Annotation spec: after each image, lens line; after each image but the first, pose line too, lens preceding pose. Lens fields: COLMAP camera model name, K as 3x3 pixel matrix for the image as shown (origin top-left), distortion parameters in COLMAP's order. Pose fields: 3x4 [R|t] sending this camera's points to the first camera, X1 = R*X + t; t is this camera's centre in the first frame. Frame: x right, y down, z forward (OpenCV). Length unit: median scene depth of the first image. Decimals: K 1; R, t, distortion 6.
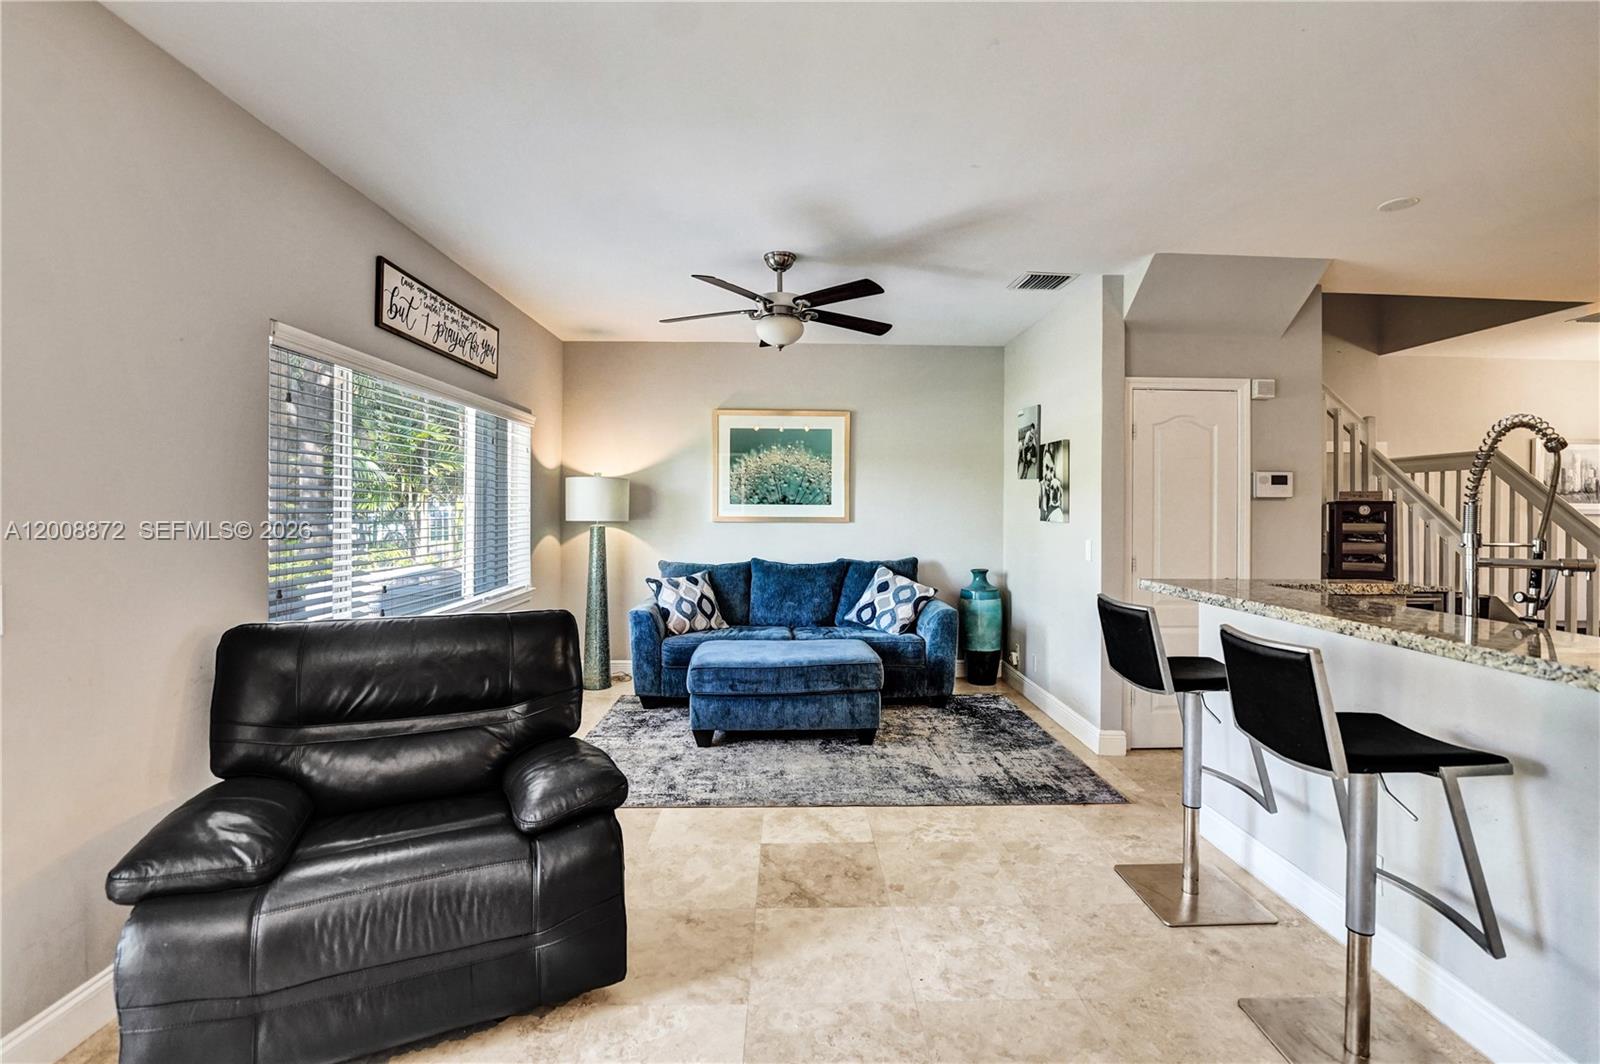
lens RADIAL K [[688.5, 0, 802.8], [0, 688.5, 506.1], [0, 0, 1]] dist [-0.022991, 0.000223]
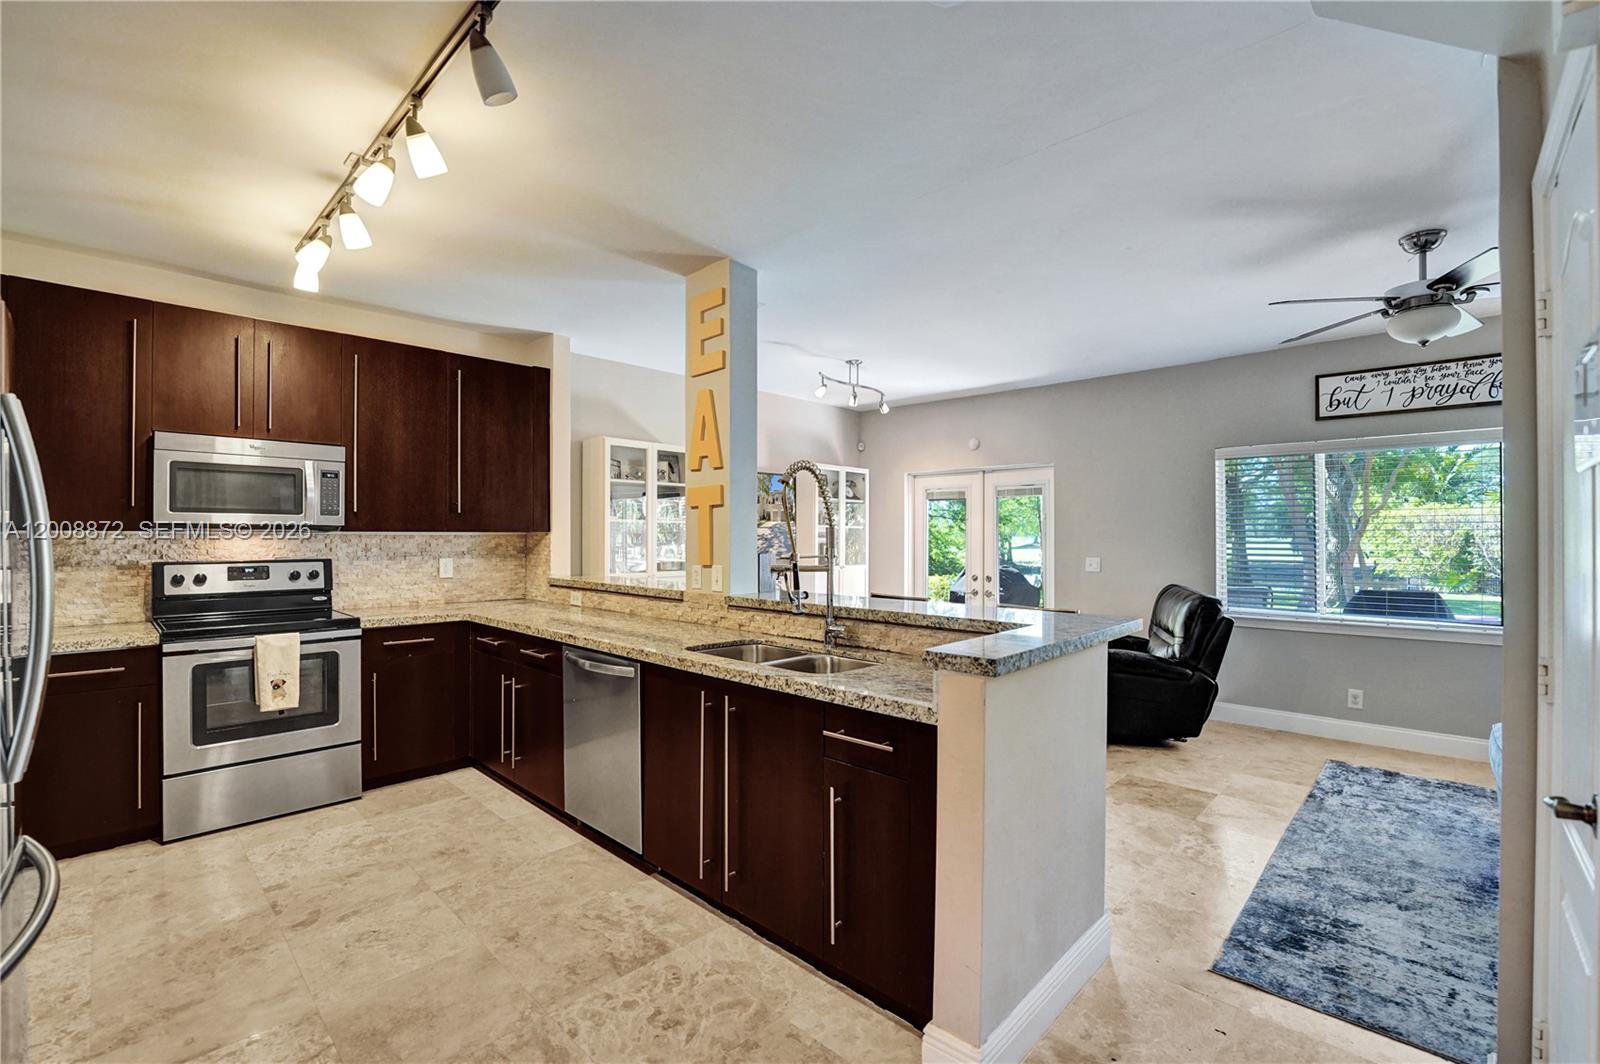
lens RADIAL K [[696.4, 0, 792.8], [0, 696.4, 534.1], [0, 0, 1]] dist [-0.022356, 0.000201]
pose [[-0.712505, -0.010629, -0.701586, 1.004777], [-0.004289, 0.999933, -0.010794, 0.013684], [0.701654, -0.004682, -0.712503, 0.961097]]
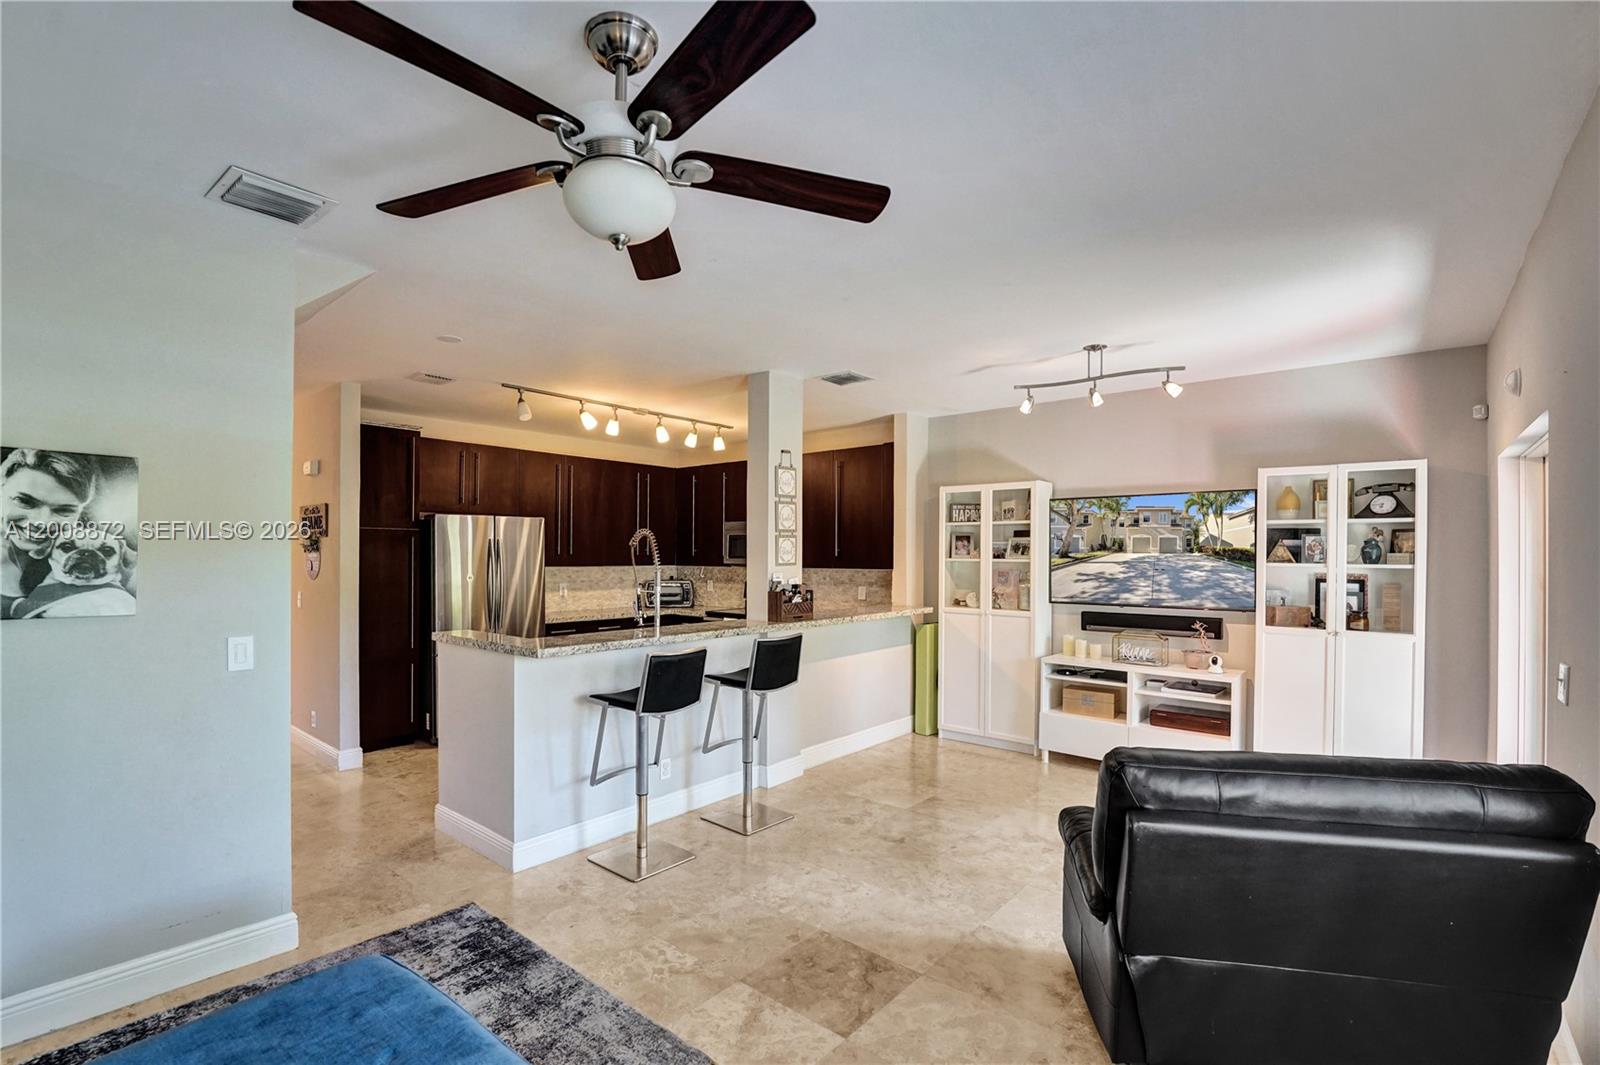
lens RADIAL K [[728.2, 0, 780.7], [0, 728.2, 552.0], [0, 0, 1]] dist [-0.025640, -0.000001]
pose [[-0.737283, -0.008123, 0.675535, -0.383101], [-0.012226, 0.999924, -0.001319, -0.032299], [-0.675474, -0.009231, -0.737326, 1.158963]]
